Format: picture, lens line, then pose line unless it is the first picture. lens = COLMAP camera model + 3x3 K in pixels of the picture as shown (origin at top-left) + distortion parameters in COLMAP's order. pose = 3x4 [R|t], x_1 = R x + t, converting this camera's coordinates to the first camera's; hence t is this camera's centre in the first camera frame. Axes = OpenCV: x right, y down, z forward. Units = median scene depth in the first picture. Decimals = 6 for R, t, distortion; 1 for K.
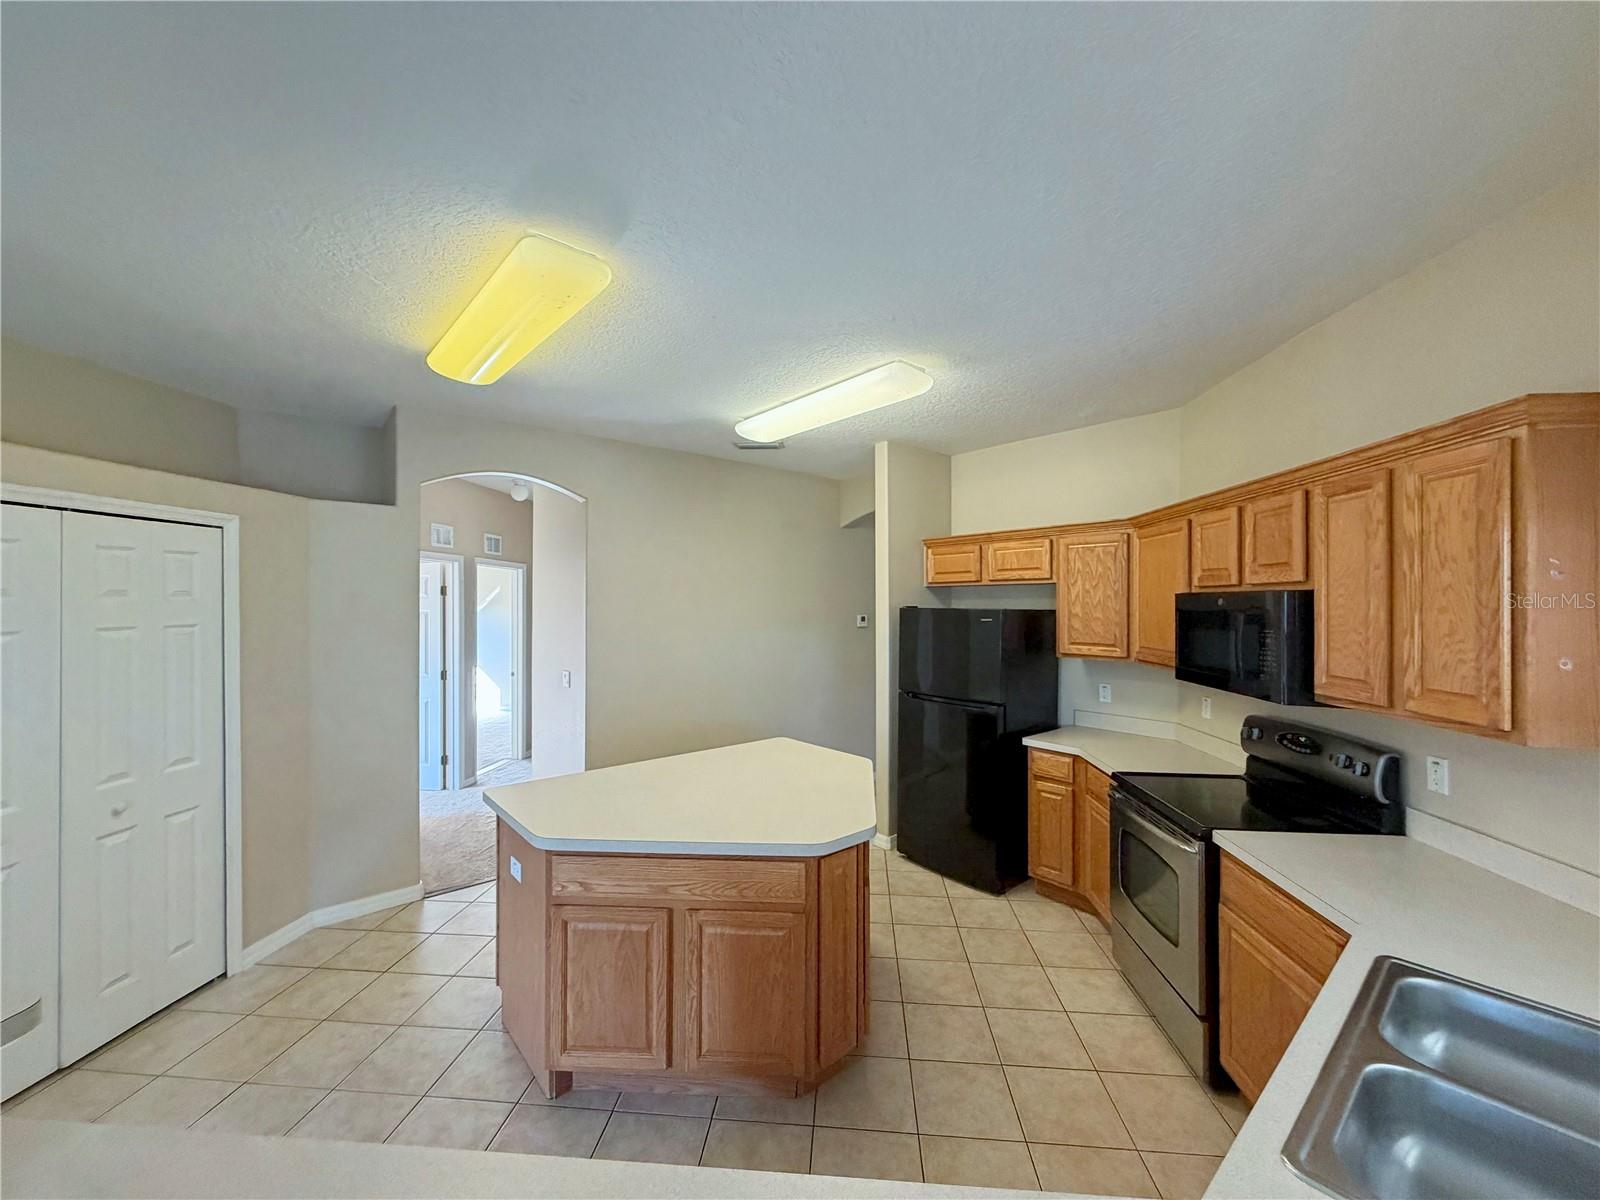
lens RADIAL K [[642.4, 0, 796.3], [0, 642.4, 609.6], [0, 0, 1]] dist [-0.000683, -0.000257]
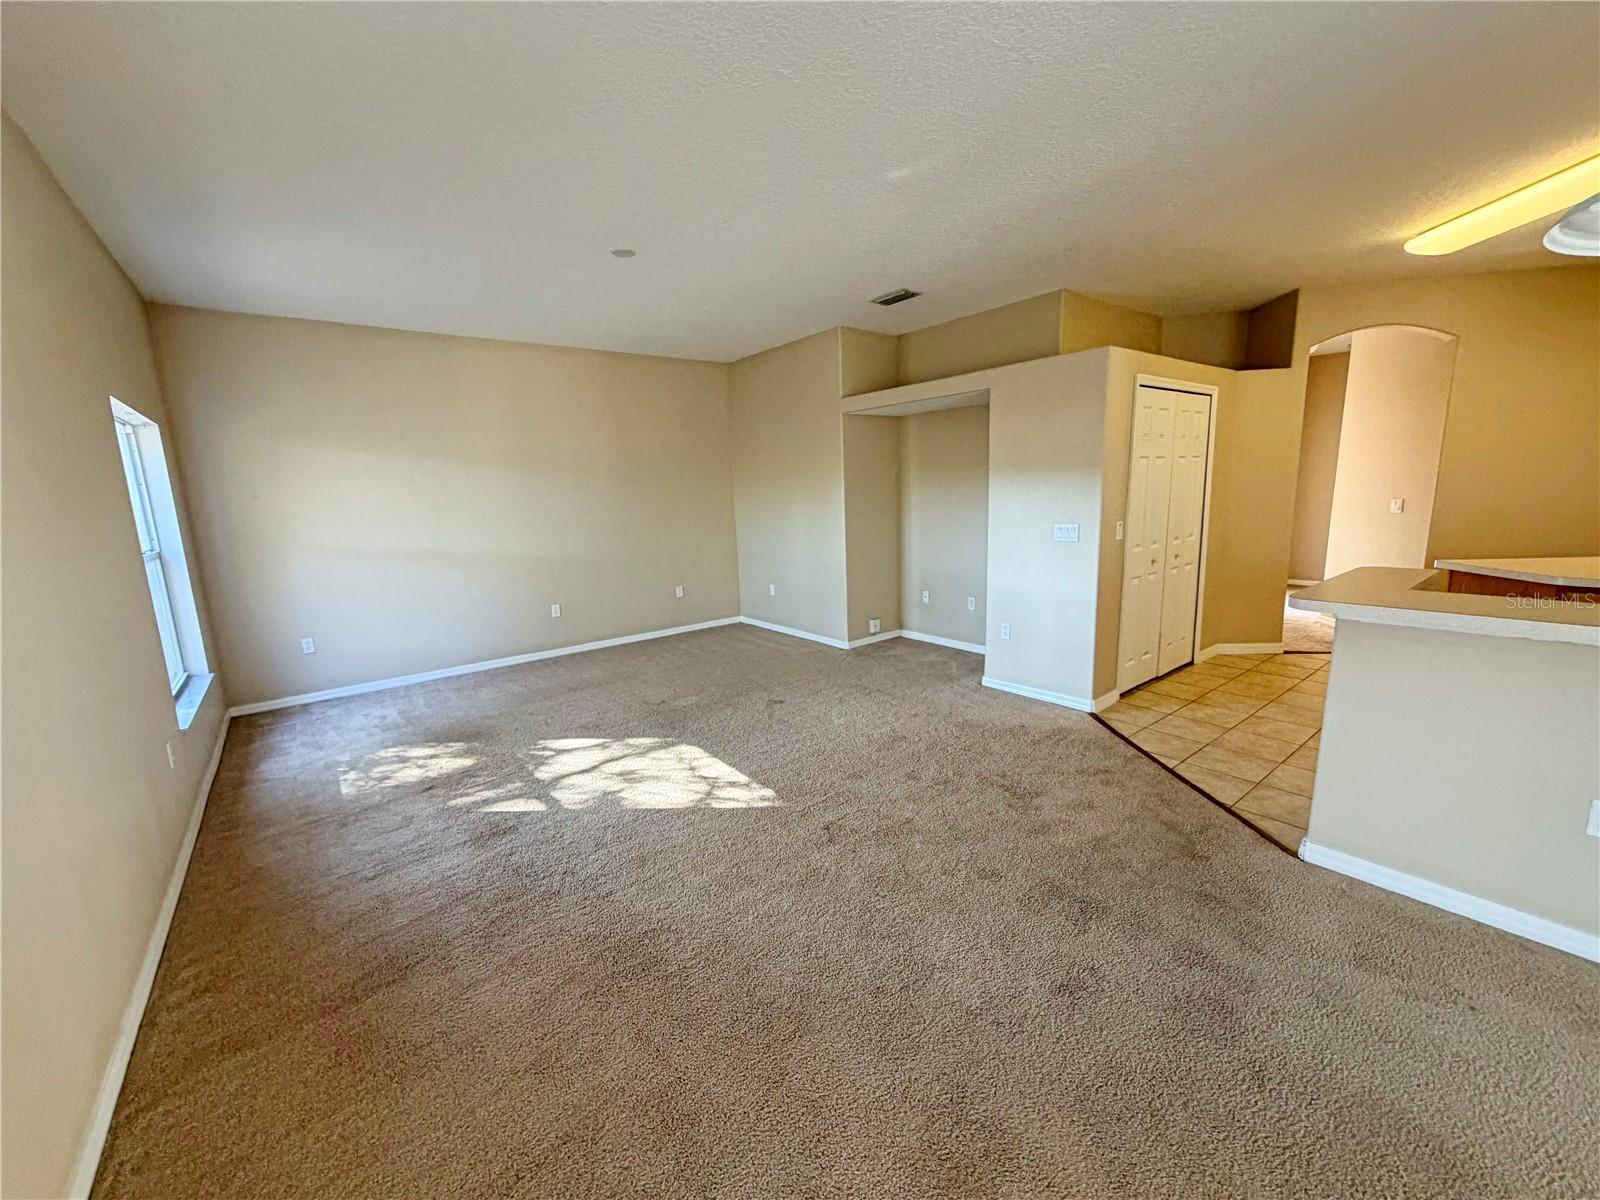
lens RADIAL K [[642.4, 0, 804.9], [0, 642.4, 605.0], [0, 0, 1]] dist [-0.000683, -0.000257]
pose [[0.679091, 0.110168, -0.725740, -0.433859], [0.033353, 0.983022, 0.180433, 0.080284], [0.733296, -0.146736, 0.663887, -1.102592]]
